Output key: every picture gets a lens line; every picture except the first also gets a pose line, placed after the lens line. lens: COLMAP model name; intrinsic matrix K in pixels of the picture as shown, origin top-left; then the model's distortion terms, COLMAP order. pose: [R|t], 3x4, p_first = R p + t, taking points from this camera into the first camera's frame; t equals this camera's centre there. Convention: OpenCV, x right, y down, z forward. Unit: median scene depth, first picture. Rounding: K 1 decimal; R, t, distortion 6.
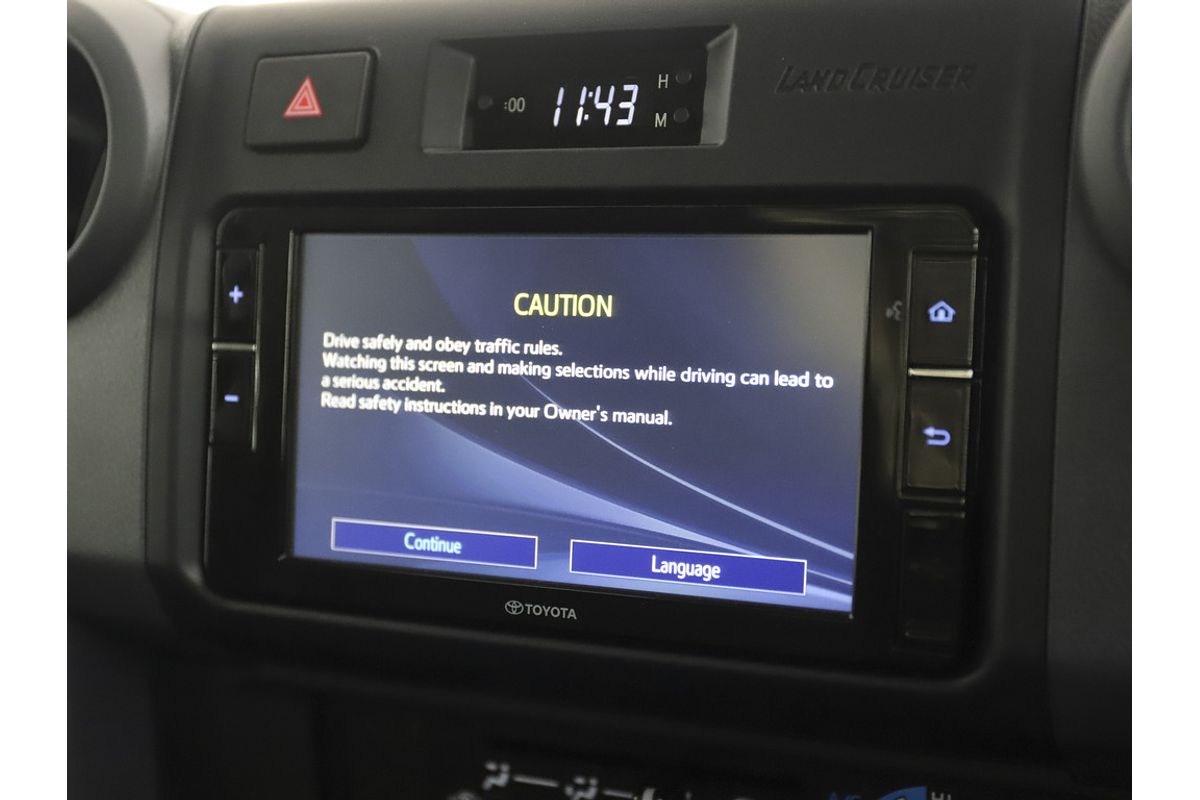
lens RADIAL K [[1779.1, 0, 597.4], [0, 1779.1, 399.2], [0, 0, 1]] dist [0.004870, 0.000000]
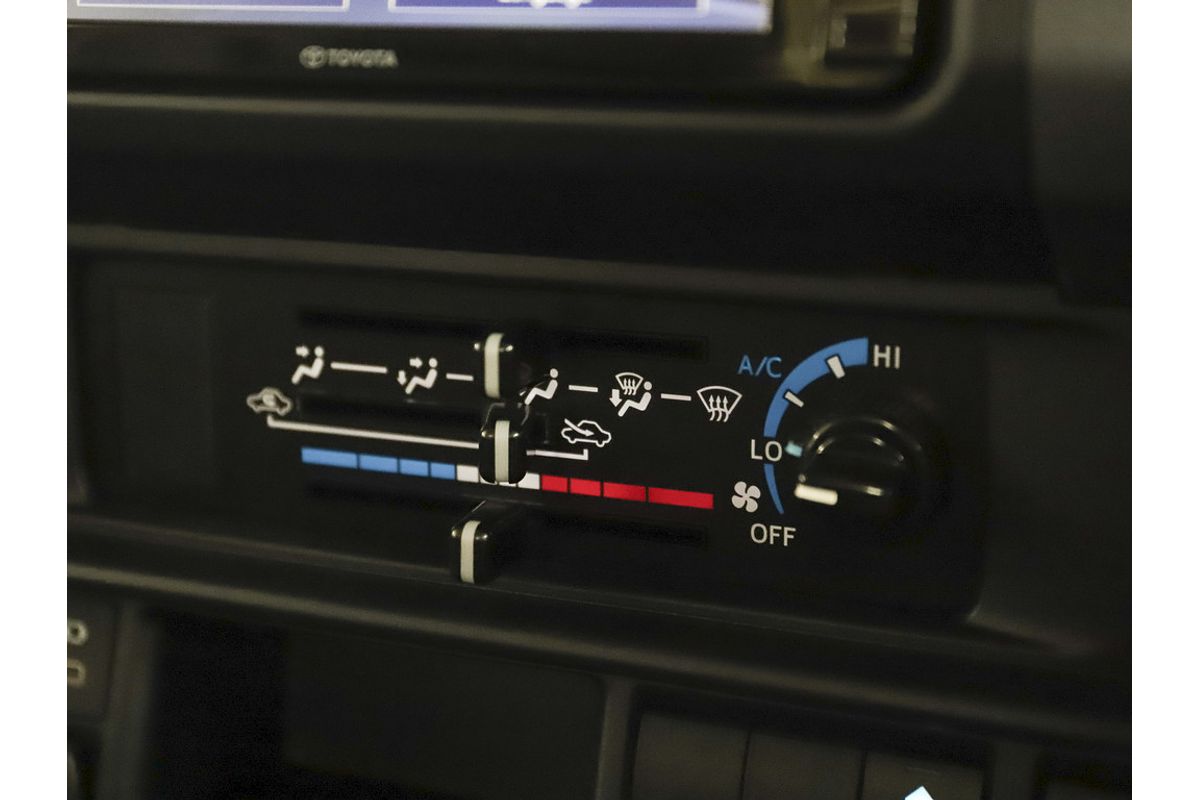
lens RADIAL K [[2072.9, 0, 600.9], [0, 2072.9, 399.9], [0, 0, 1]] dist [0.049527, 0.000000]
pose [[0.999329, 0.032534, 0.016839, 0.059954], [-0.033132, 0.998781, 0.036590, 0.216693], [-0.015628, -0.037123, 0.999189, 0.135186]]
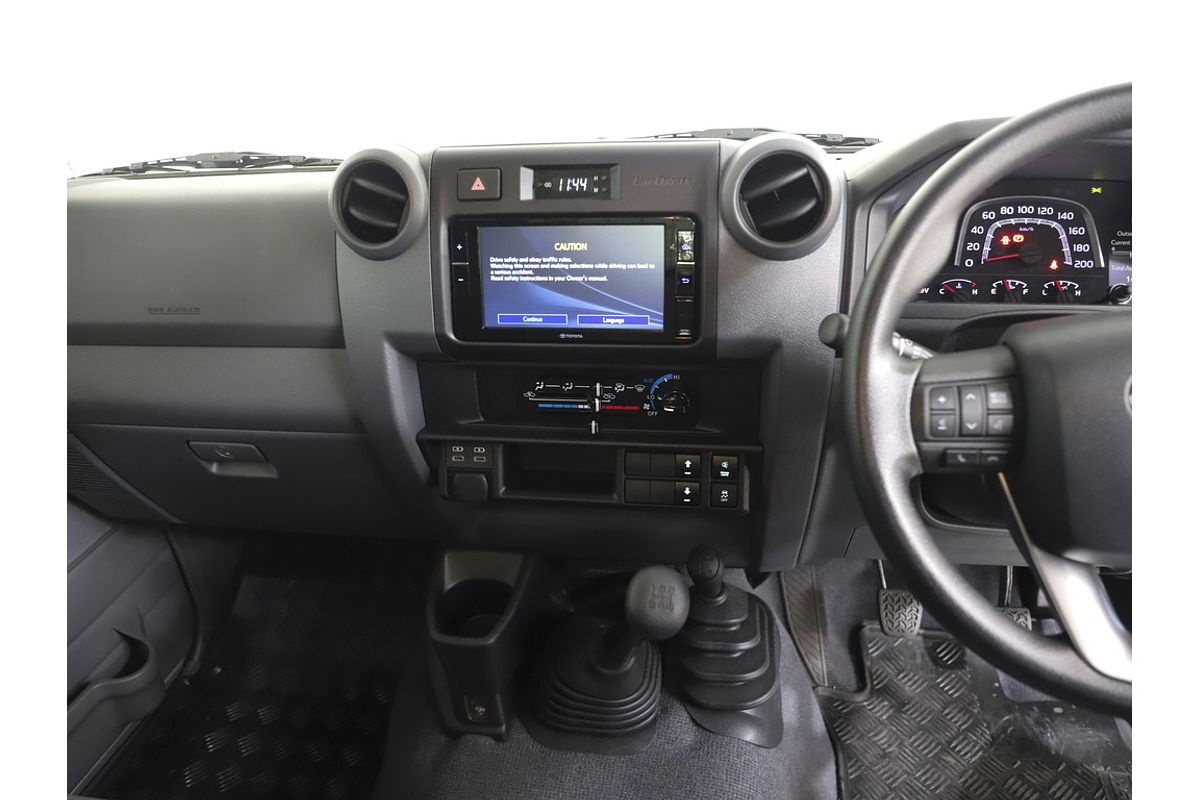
lens RADIAL K [[806.8, 0, 599.9], [0, 806.8, 397.2], [0, 0, 1]] dist [-0.066396, 0.024035]
pose [[0.957773, -0.115688, 0.263226, -0.394190], [0.055260, 0.972480, 0.226338, -0.115325], [-0.282166, -0.202234, 0.937808, -0.504662]]
